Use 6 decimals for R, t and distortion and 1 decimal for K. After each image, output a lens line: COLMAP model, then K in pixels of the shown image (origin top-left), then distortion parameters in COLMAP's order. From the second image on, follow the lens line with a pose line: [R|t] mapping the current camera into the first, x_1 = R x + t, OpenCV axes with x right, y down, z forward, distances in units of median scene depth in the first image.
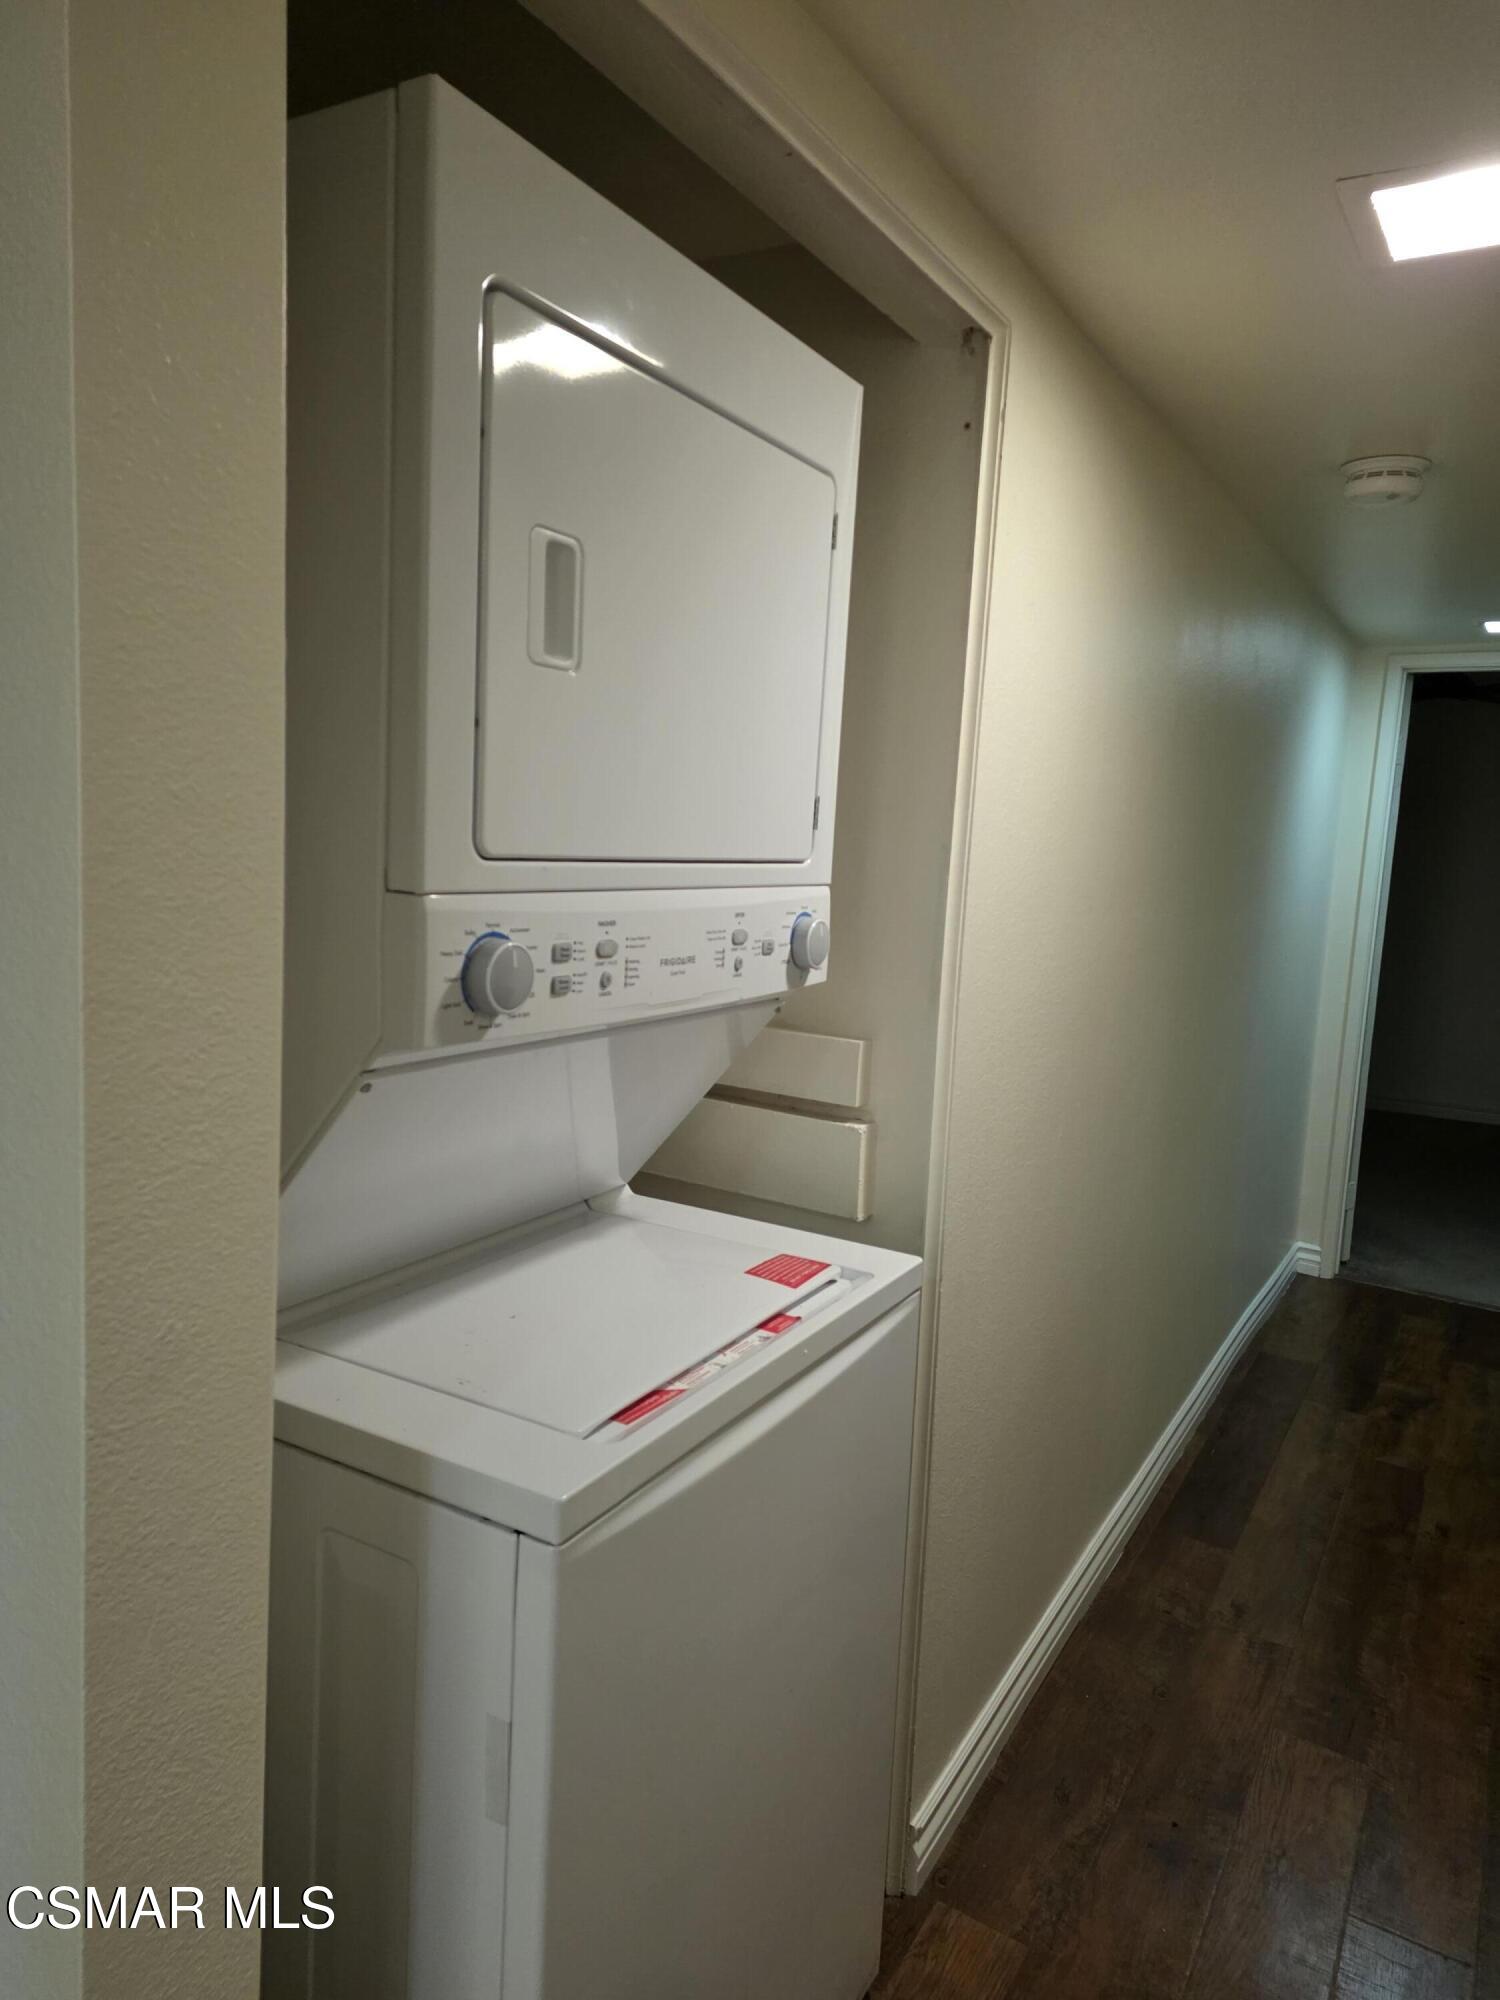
lens RADIAL K [[1354.5, 0, 717.7], [0, 1354.5, 971.3], [0, 0, 1]] dist [0.049559, -0.021776]
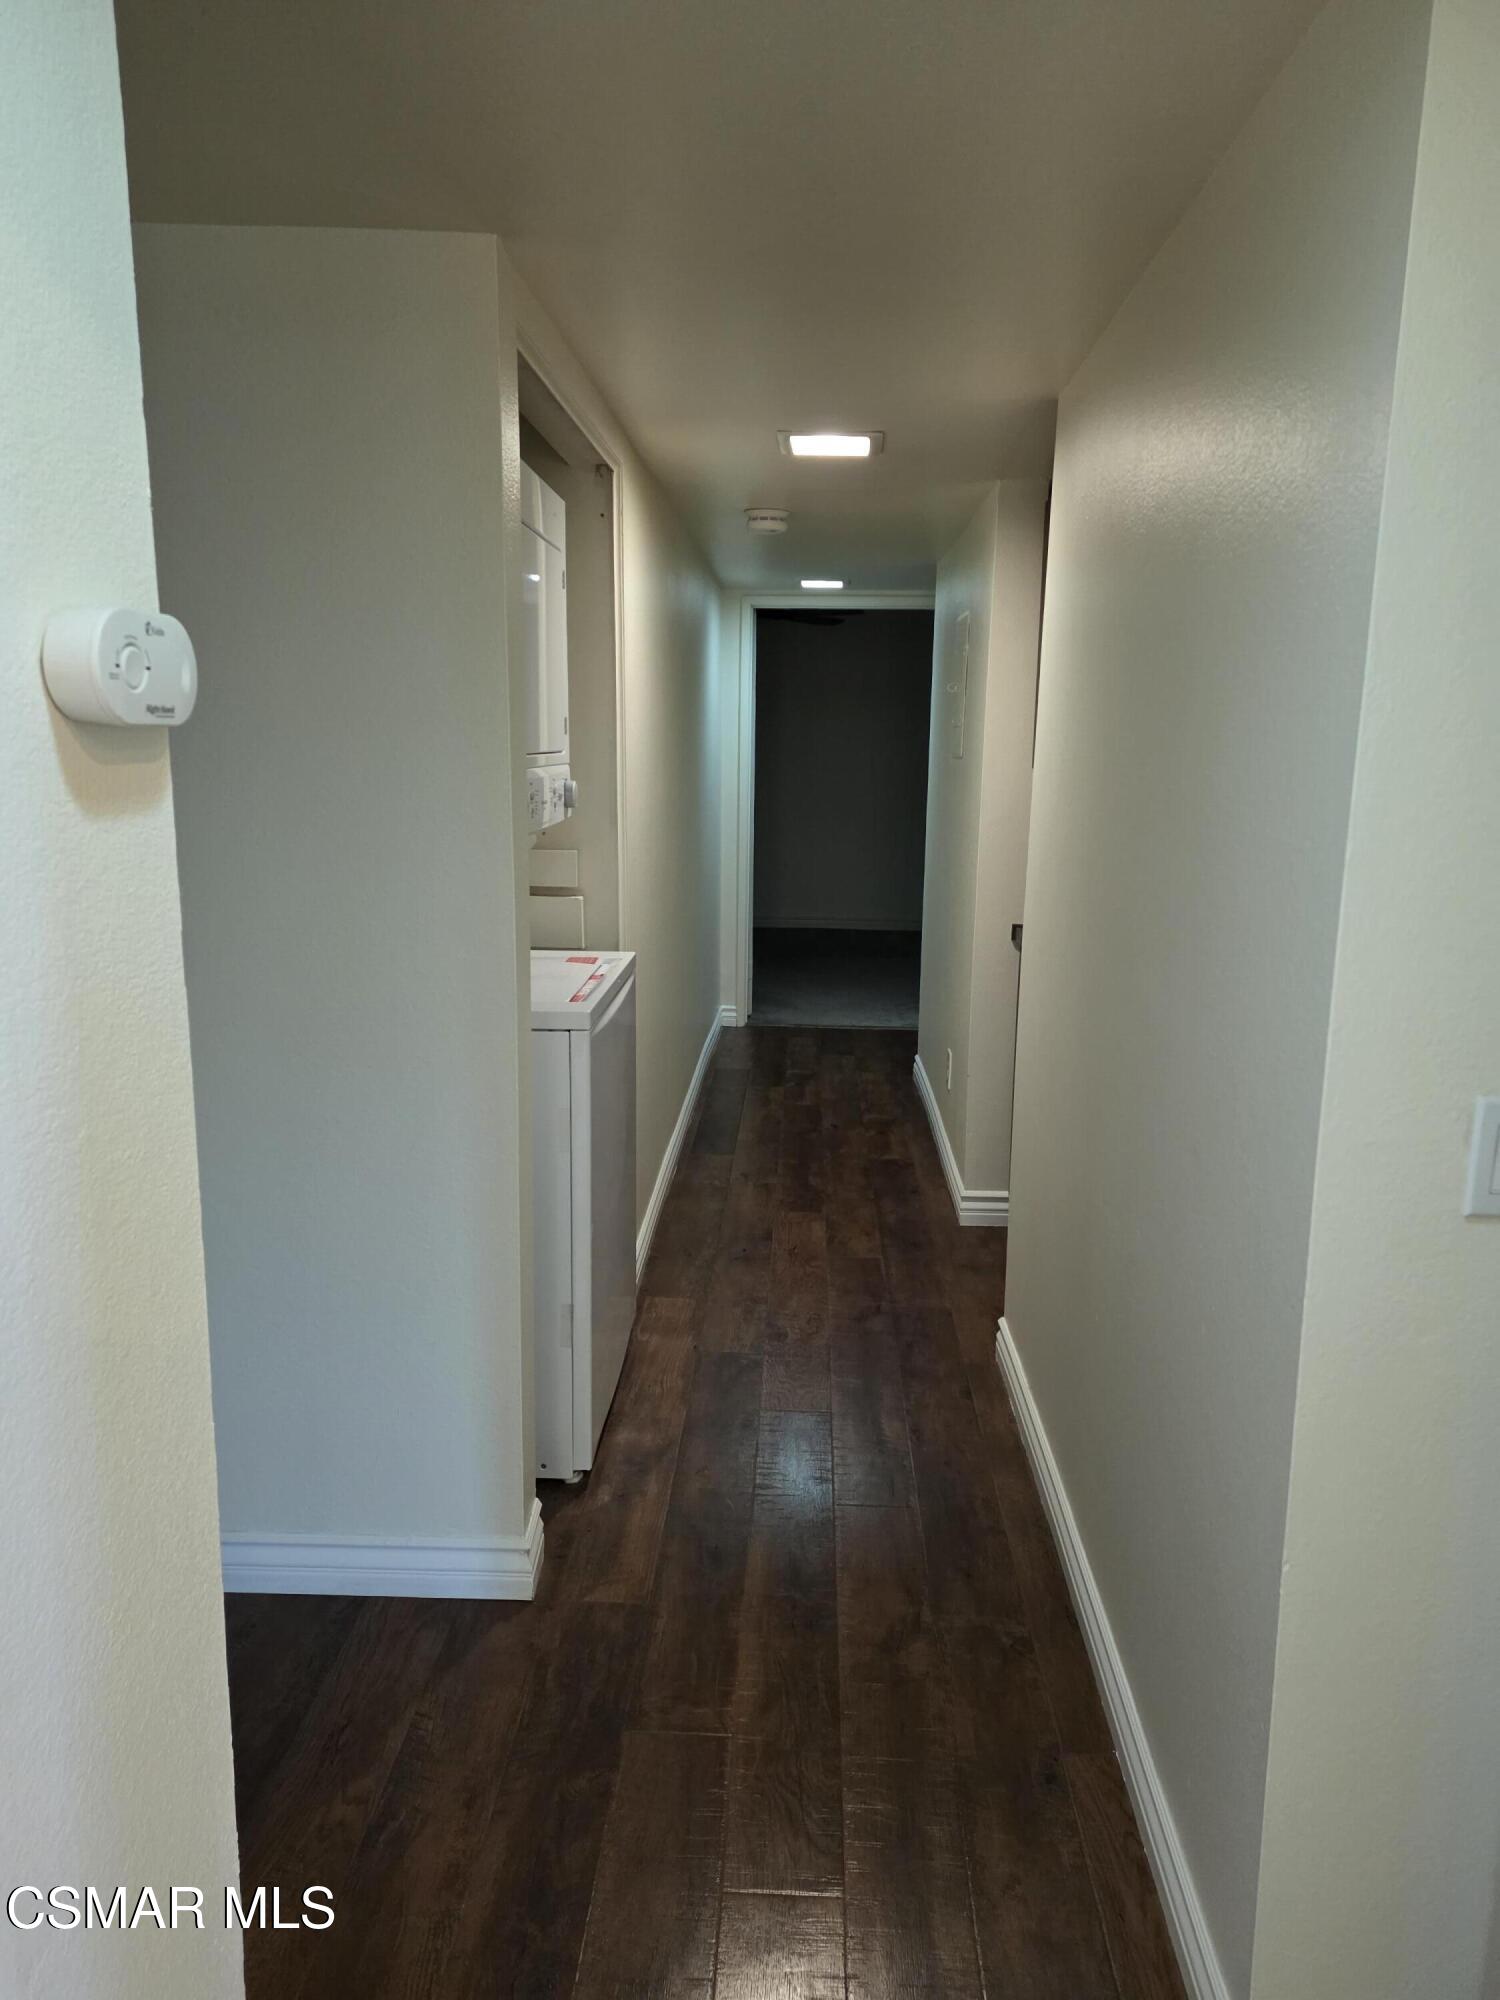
lens RADIAL K [[1354.5, 0, 751.0], [0, 1354.5, 999.7], [0, 0, 1]] dist [0.049559, -0.021776]
pose [[0.876344, -0.136385, 0.461975, -0.382193], [0.090178, 0.988574, 0.120786, 0.033928], [-0.473170, -0.064190, 0.878630, -0.507506]]
